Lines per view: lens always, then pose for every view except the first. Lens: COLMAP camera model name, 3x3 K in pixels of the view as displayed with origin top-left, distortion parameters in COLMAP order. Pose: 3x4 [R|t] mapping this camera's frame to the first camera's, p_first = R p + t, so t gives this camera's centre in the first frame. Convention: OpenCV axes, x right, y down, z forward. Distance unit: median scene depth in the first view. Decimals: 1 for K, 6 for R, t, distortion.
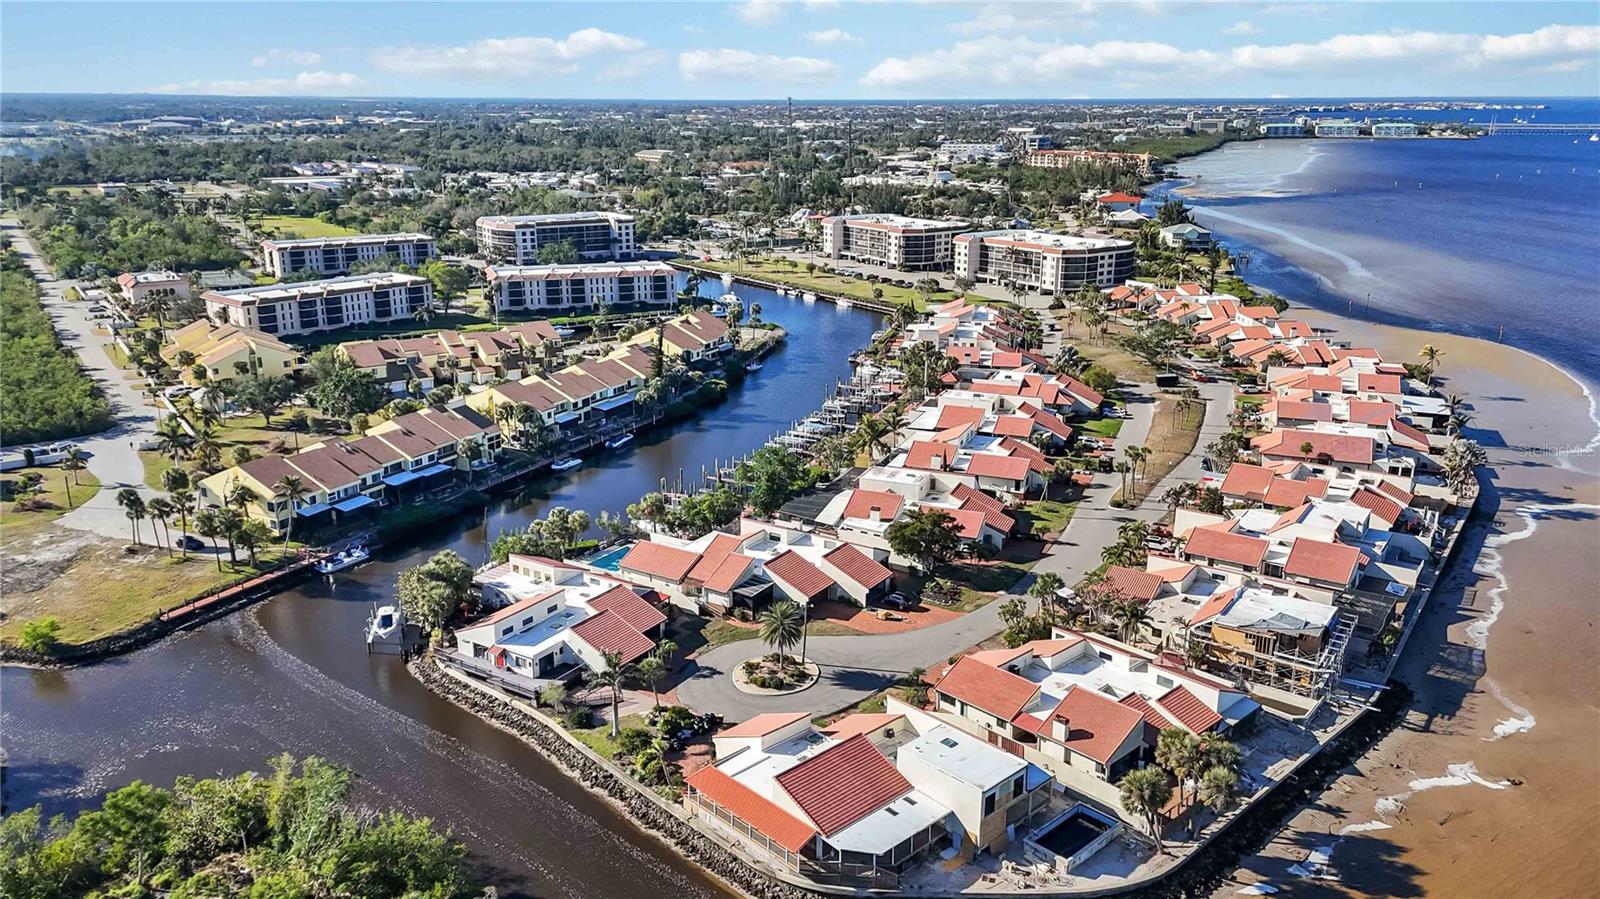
lens RADIAL K [[1168.3, 0, 800.2], [0, 1168.3, 451.1], [0, 0, 1]] dist [0.076328, -0.070046]
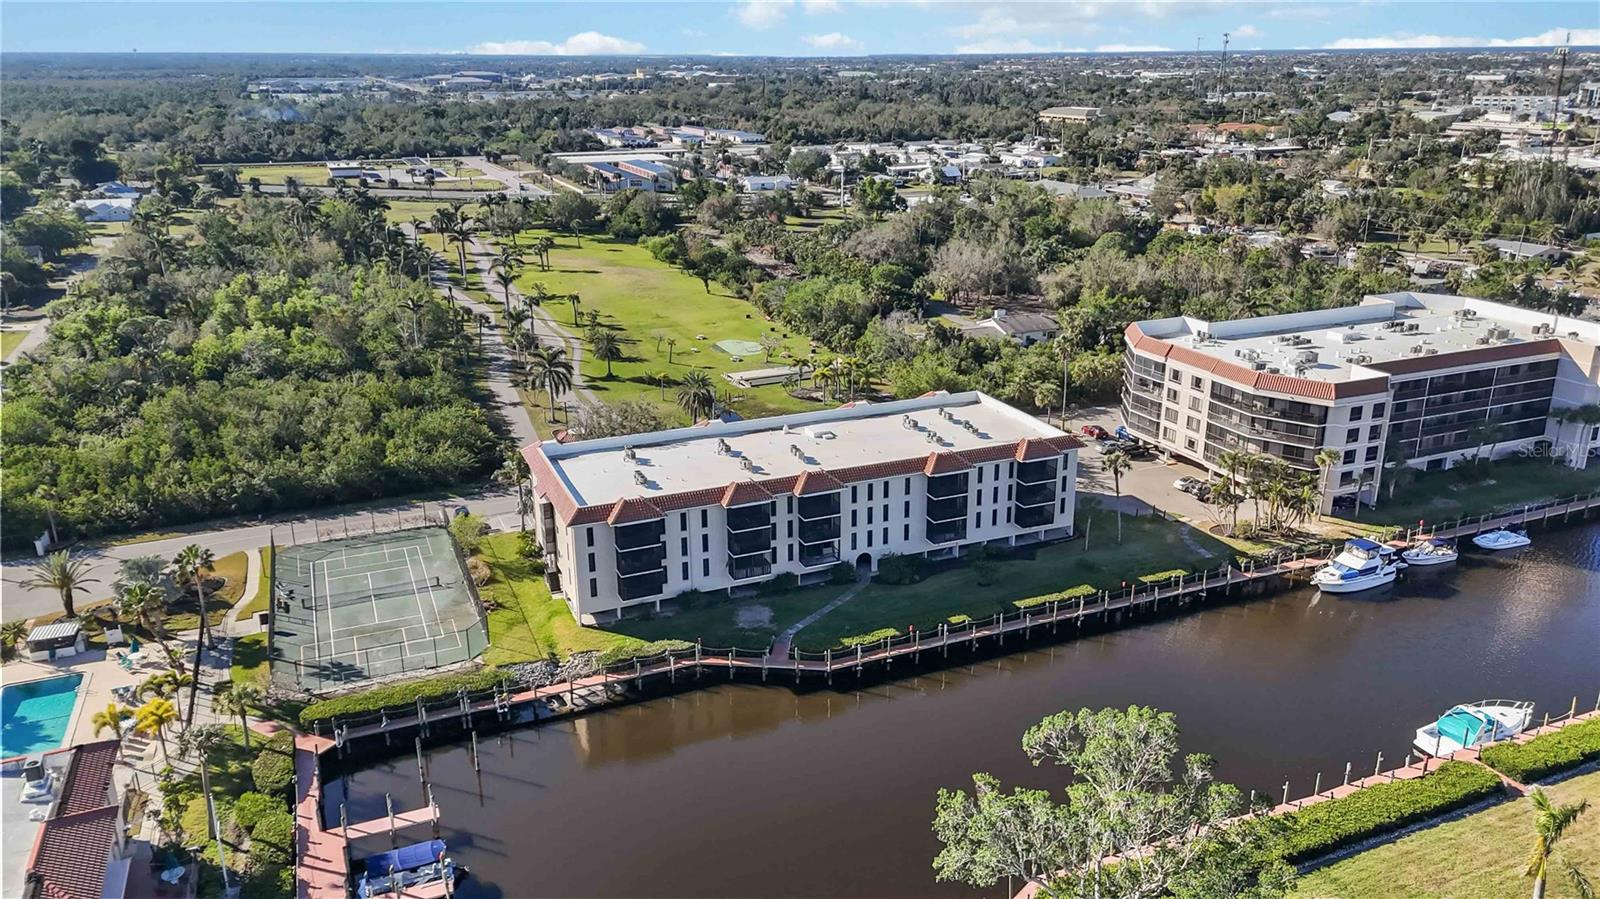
lens RADIAL K [[1168.3, 0, 809.3], [0, 1168.3, 438.8], [0, 0, 1]] dist [0.076328, -0.070046]
pose [[0.977085, 0.061452, -0.203784, -0.124723], [-0.056223, 0.997926, 0.031358, -0.073197], [0.205288, -0.019182, 0.978514, 0.278859]]
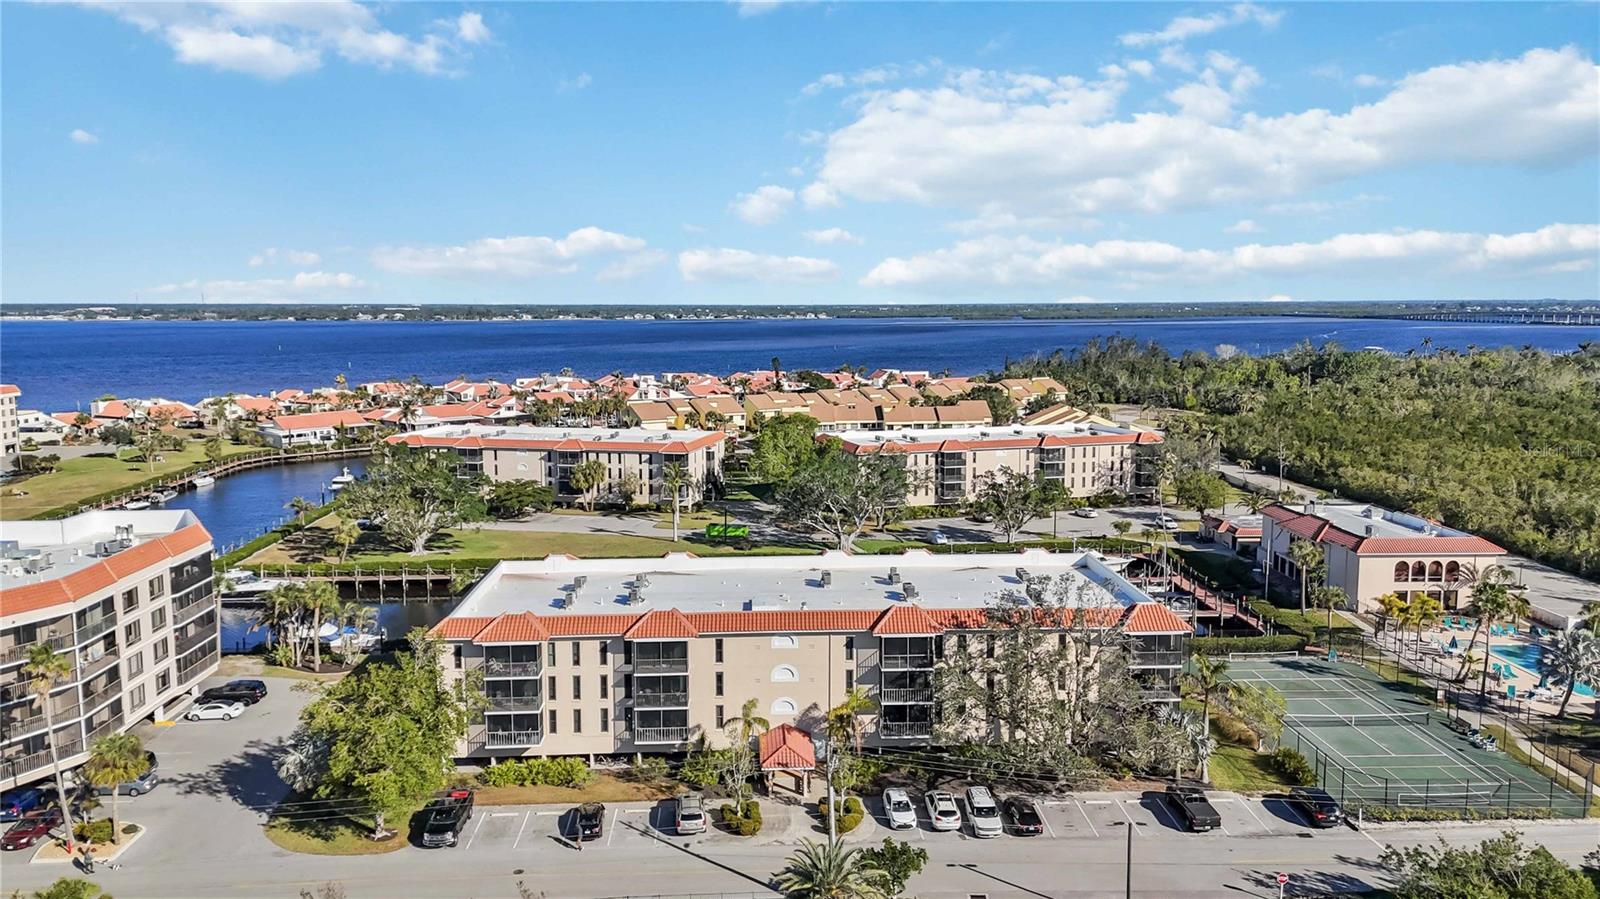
lens RADIAL K [[1168.3, 0, 795.6], [0, 1168.3, 448.9], [0, 0, 1]] dist [0.076328, -0.070046]
pose [[-0.839313, -0.067437, 0.539450, -0.193950], [0.157853, 0.919297, 0.360520, -0.110255], [-0.520227, 0.387743, -0.760933, 0.451551]]
